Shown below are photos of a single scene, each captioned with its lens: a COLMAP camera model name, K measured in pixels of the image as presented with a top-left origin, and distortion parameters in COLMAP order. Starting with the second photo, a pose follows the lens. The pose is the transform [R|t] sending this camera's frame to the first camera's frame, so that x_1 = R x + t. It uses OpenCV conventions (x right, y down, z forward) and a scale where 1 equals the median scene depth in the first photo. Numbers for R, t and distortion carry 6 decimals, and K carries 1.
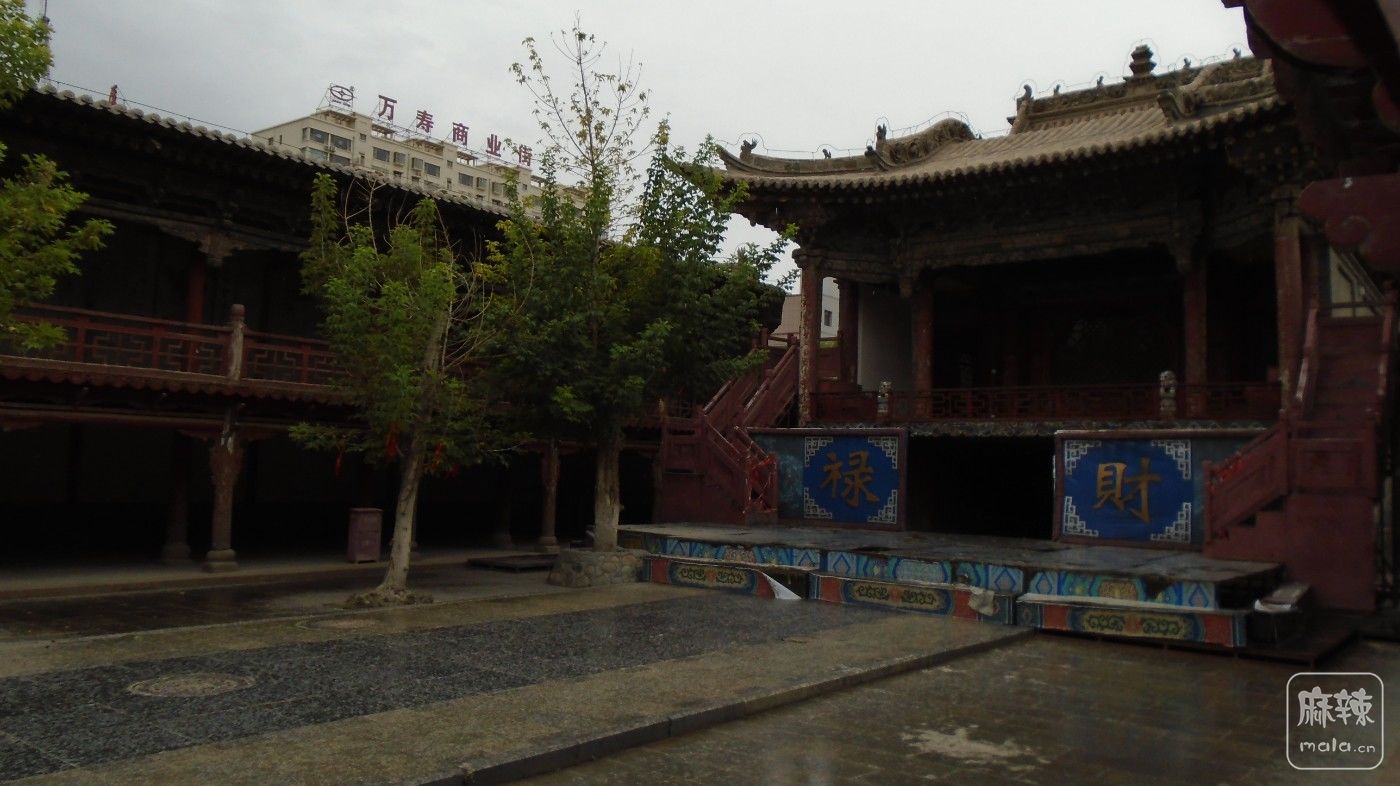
lens RADIAL K [[1093.8, 0, 695.0], [0, 1093.8, 390.7], [0, 0, 1]] dist [0.007910, -0.011686]
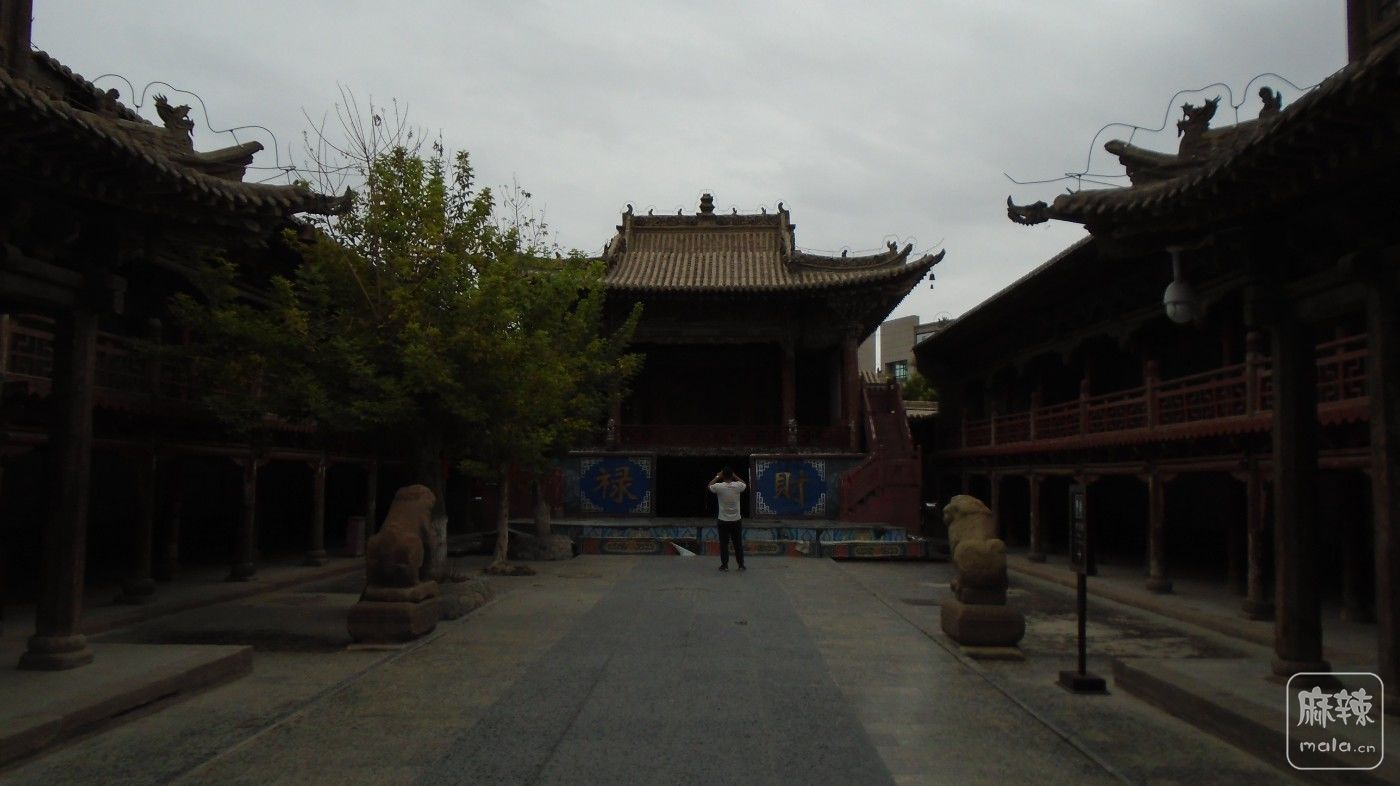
lens RADIAL K [[1093.8, 0, 702.7], [0, 1093.8, 395.6], [0, 0, 1]] dist [0.007910, -0.011686]
pose [[0.802395, 0.022524, 0.596369, -0.809608], [-0.026036, 0.999657, -0.002725, -0.051916], [-0.596226, -0.013340, 0.802706, -0.352204]]
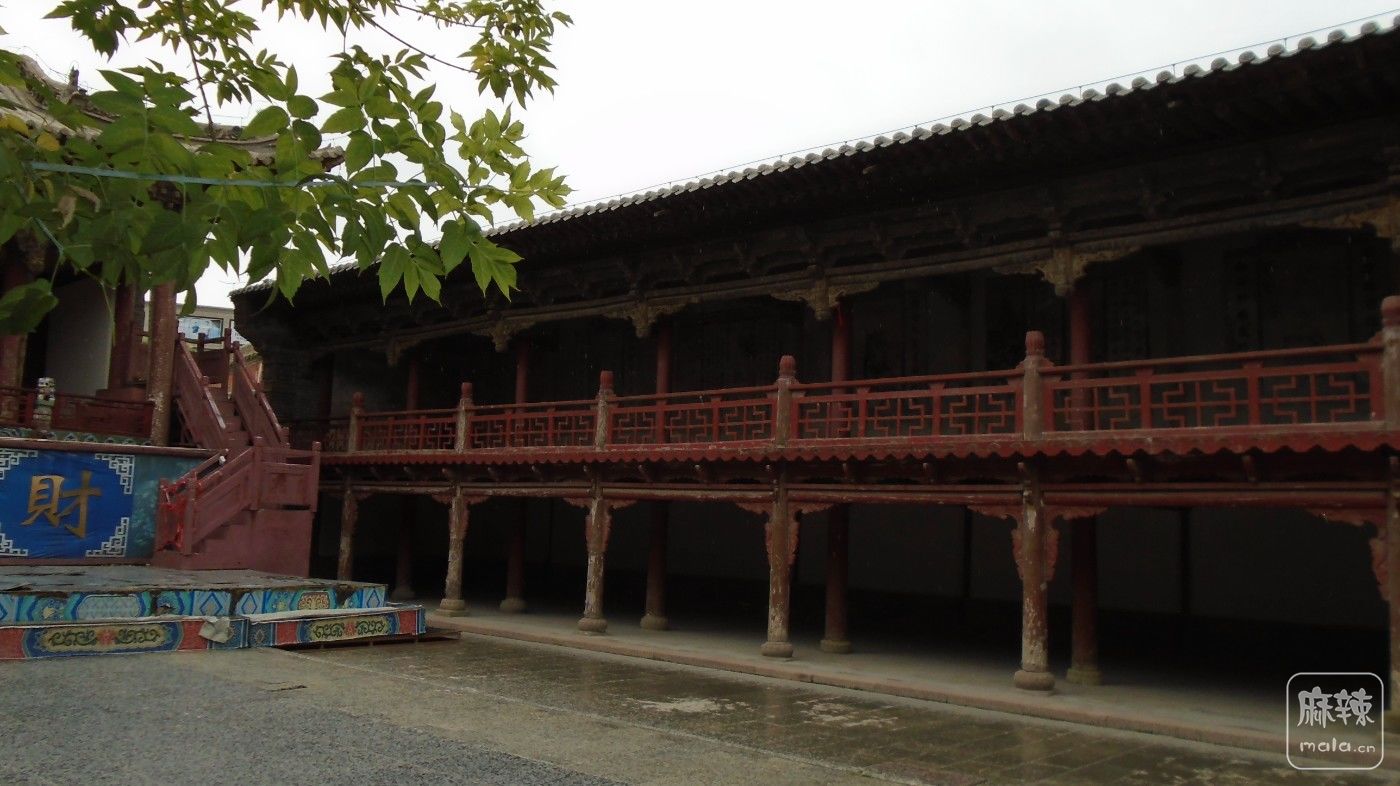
lens RADIAL K [[1093.8, 0, 698.0], [0, 1093.8, 388.1], [0, 0, 1]] dist [0.007910, -0.011686]
pose [[0.076487, 0.096060, 0.992432, -0.520607], [-0.102325, 0.990849, -0.088021, 0.019023], [-0.991806, -0.094818, 0.085616, 0.398731]]
